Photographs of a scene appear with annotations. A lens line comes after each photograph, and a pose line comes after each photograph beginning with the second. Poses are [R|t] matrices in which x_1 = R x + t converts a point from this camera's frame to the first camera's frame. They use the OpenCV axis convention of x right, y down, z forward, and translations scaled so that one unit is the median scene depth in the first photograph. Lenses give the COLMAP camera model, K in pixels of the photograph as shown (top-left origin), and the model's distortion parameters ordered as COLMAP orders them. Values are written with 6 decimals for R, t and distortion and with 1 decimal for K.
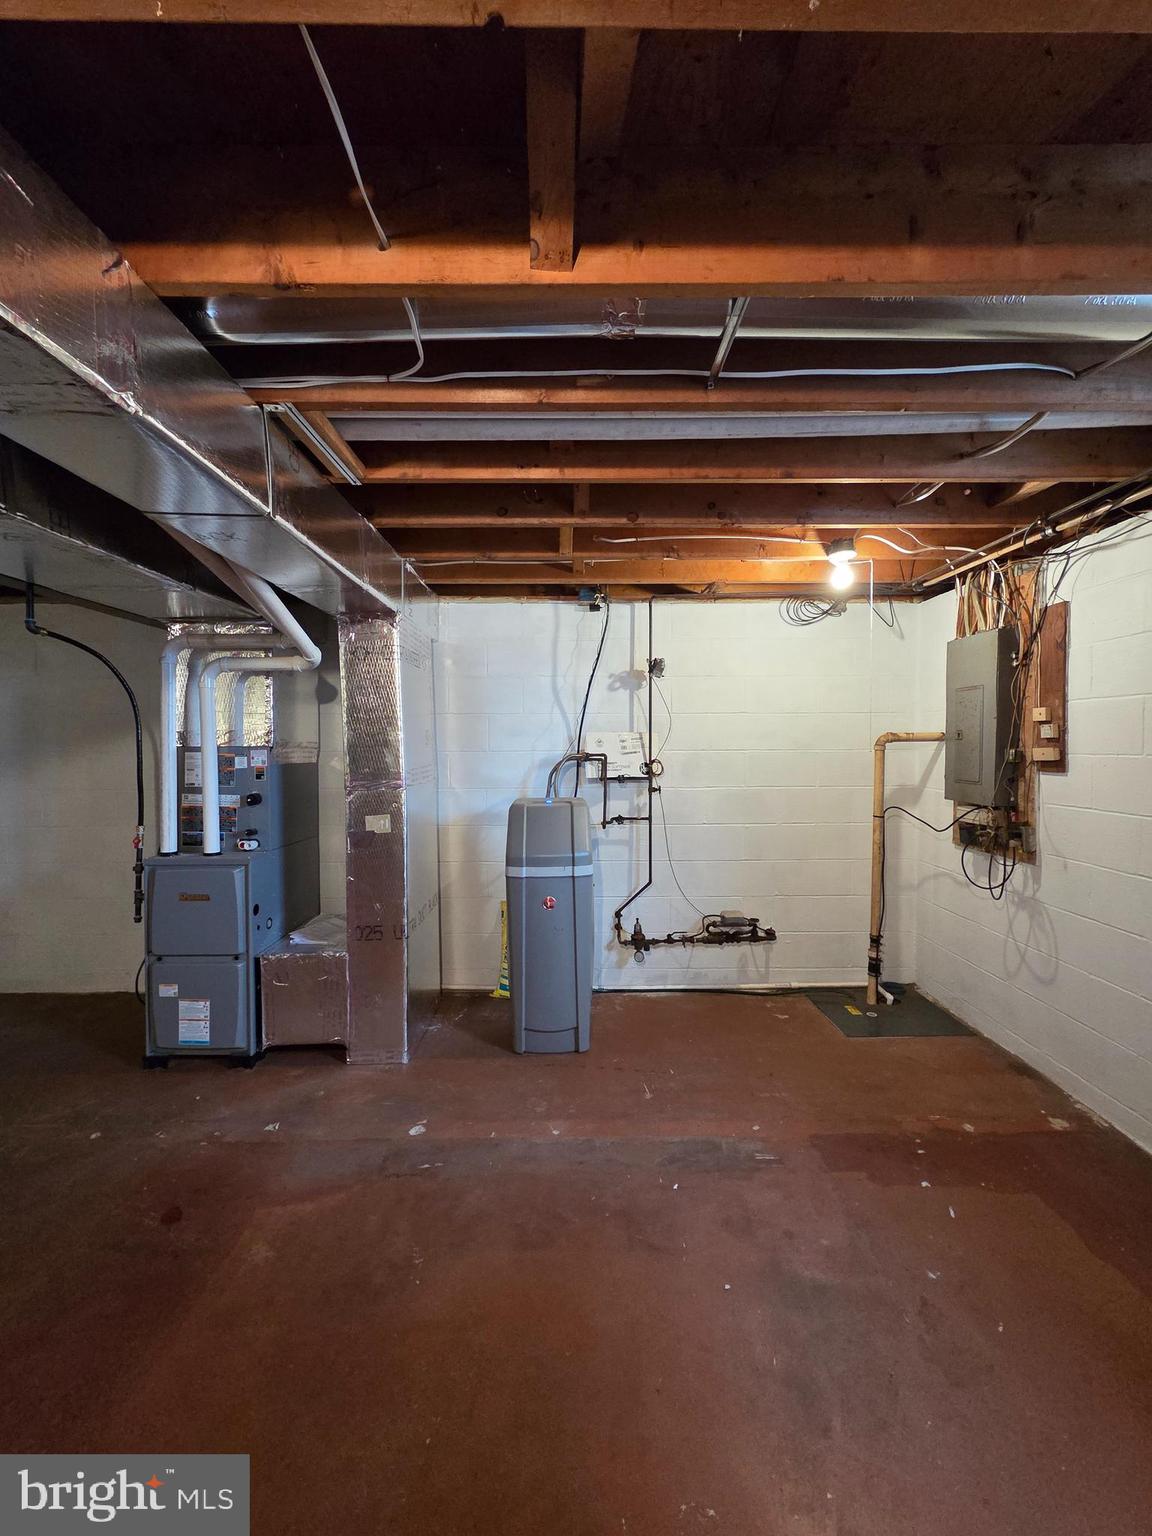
lens RADIAL K [[626.4, 0, 575.5], [0, 626.4, 766.2], [0, 0, 1]] dist [0.000623, -0.000649]
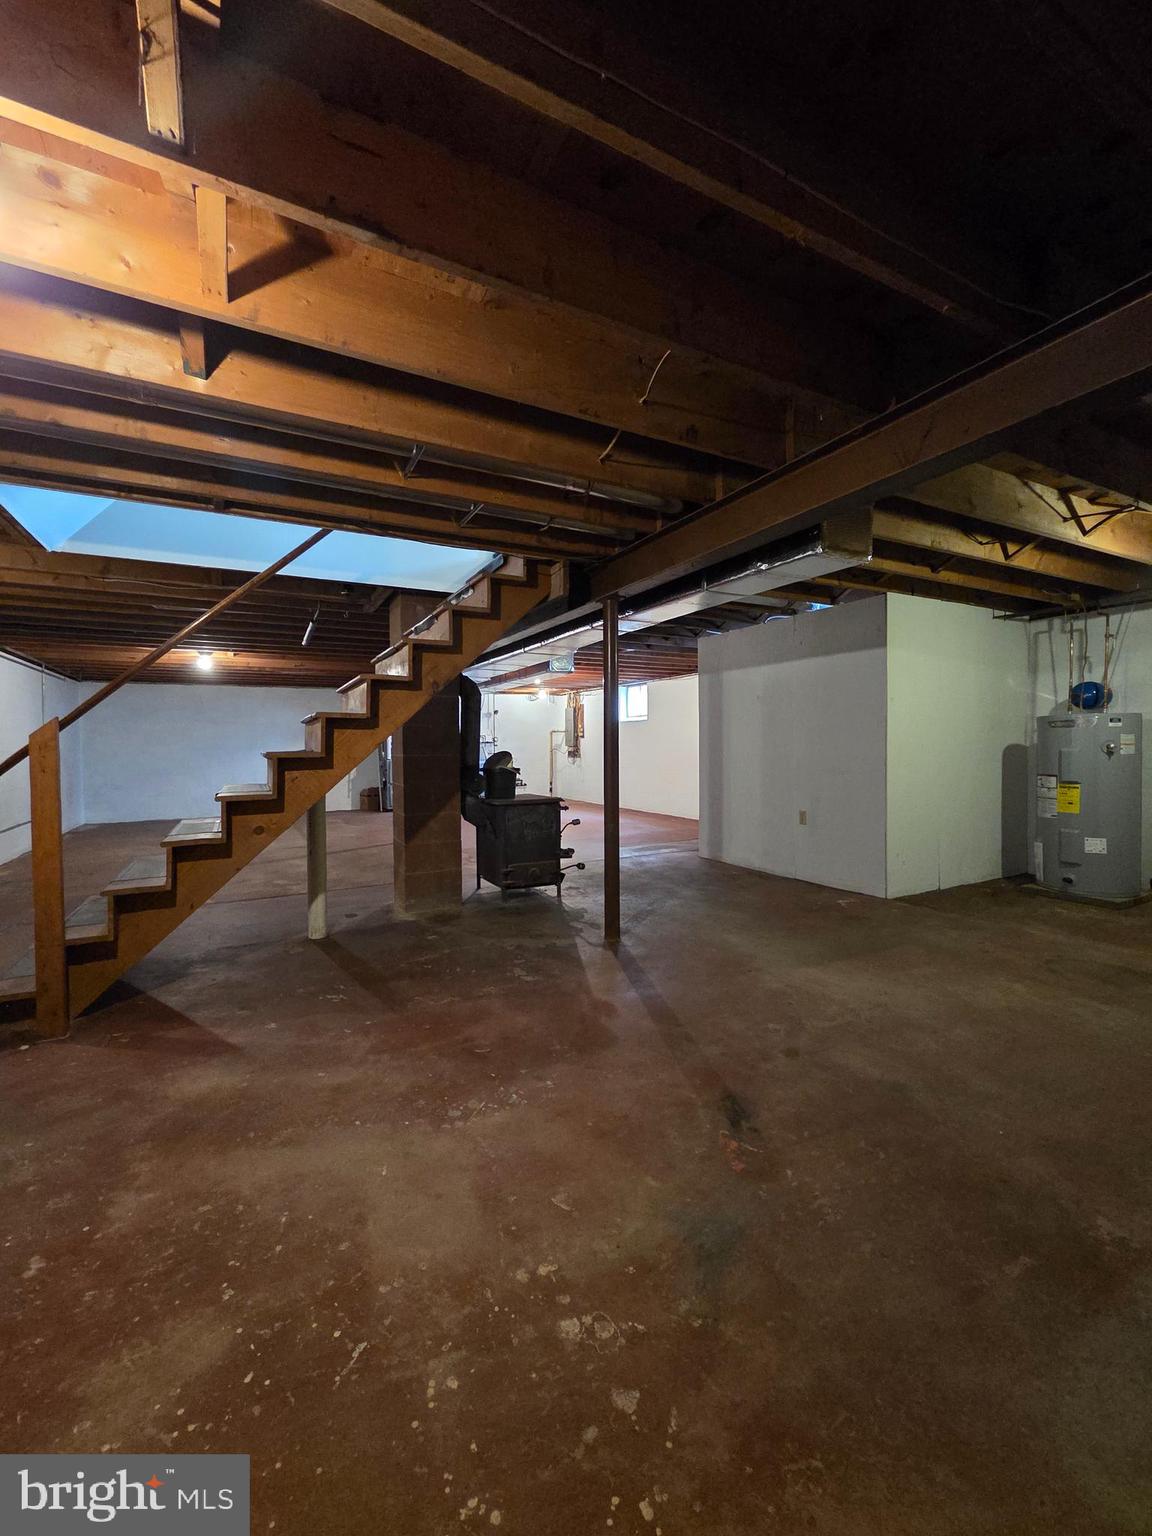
lens RADIAL K [[626.4, 0, 570.5], [0, 626.4, 763.8], [0, 0, 1]] dist [0.000623, -0.000649]
pose [[0.884059, -0.016992, 0.467066, -1.523139], [0.019833, 0.999803, -0.001167, 0.202282], [-0.466954, 0.010295, 0.884221, -3.101973]]
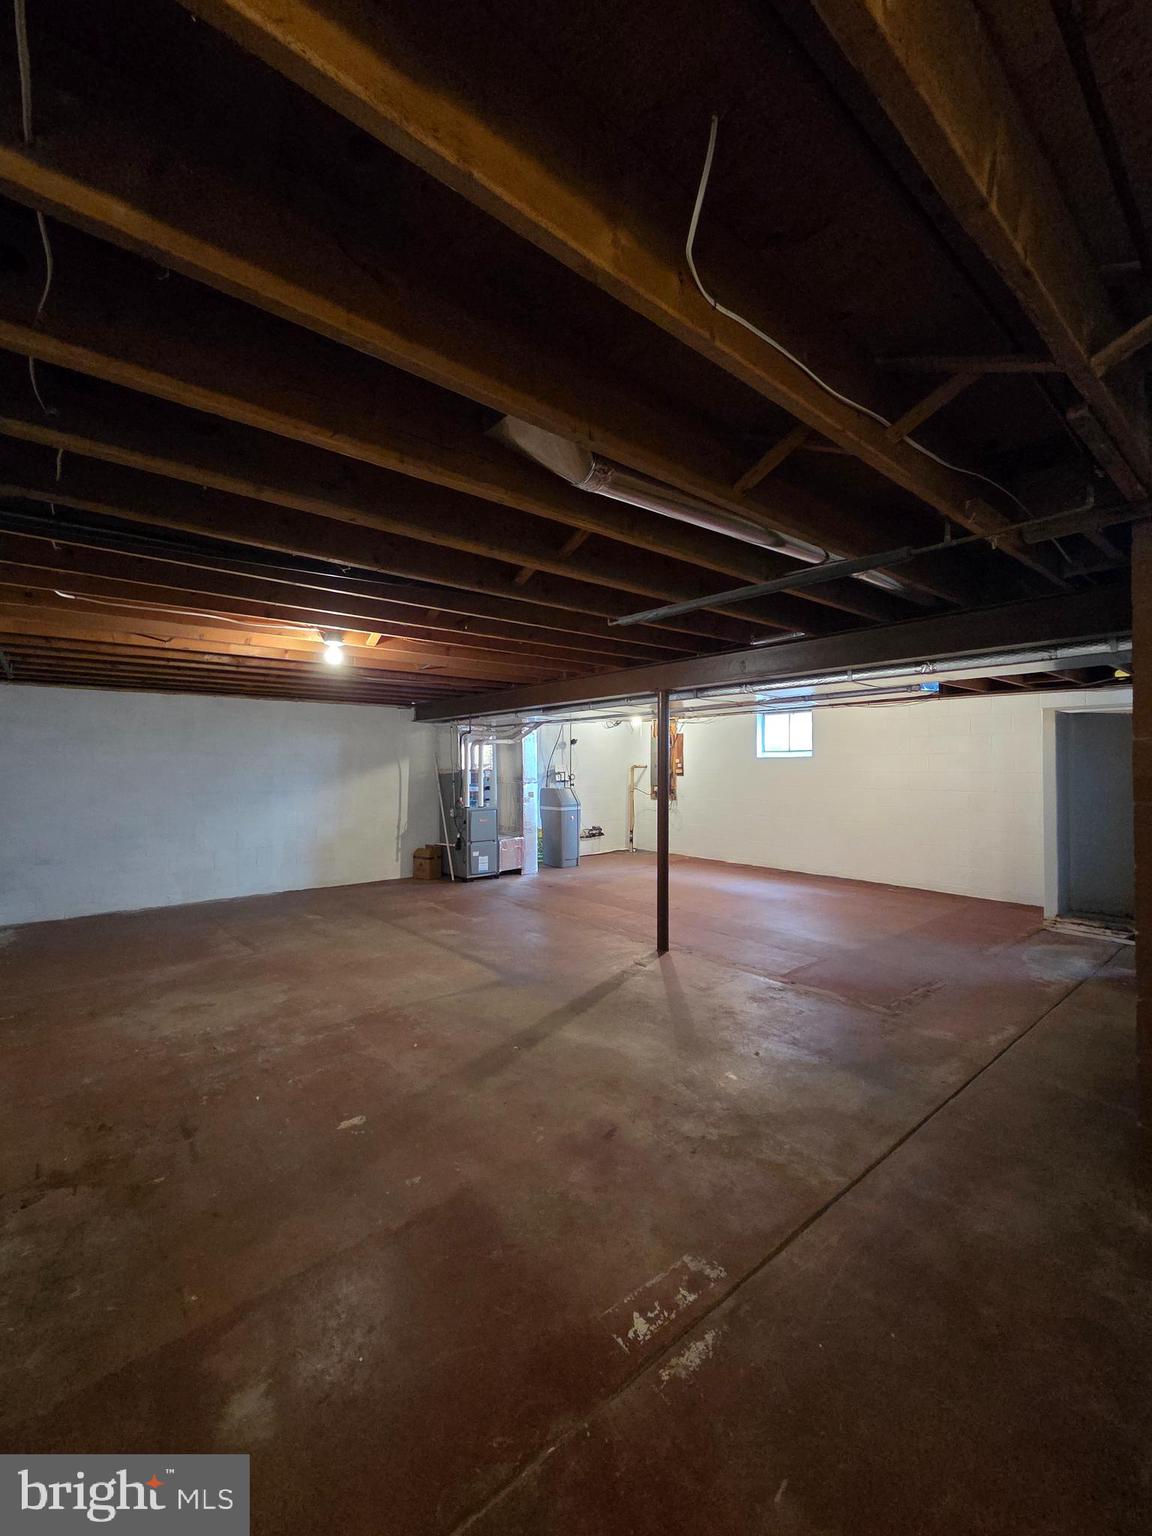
lens RADIAL K [[626.4, 0, 579.9], [0, 626.4, 767.3], [0, 0, 1]] dist [0.000623, -0.000649]
pose [[0.768295, 0.003055, 0.640089, -2.107832], [0.020766, 0.999343, -0.029695, 0.055685], [-0.639759, 0.036107, 0.767727, -1.523250]]
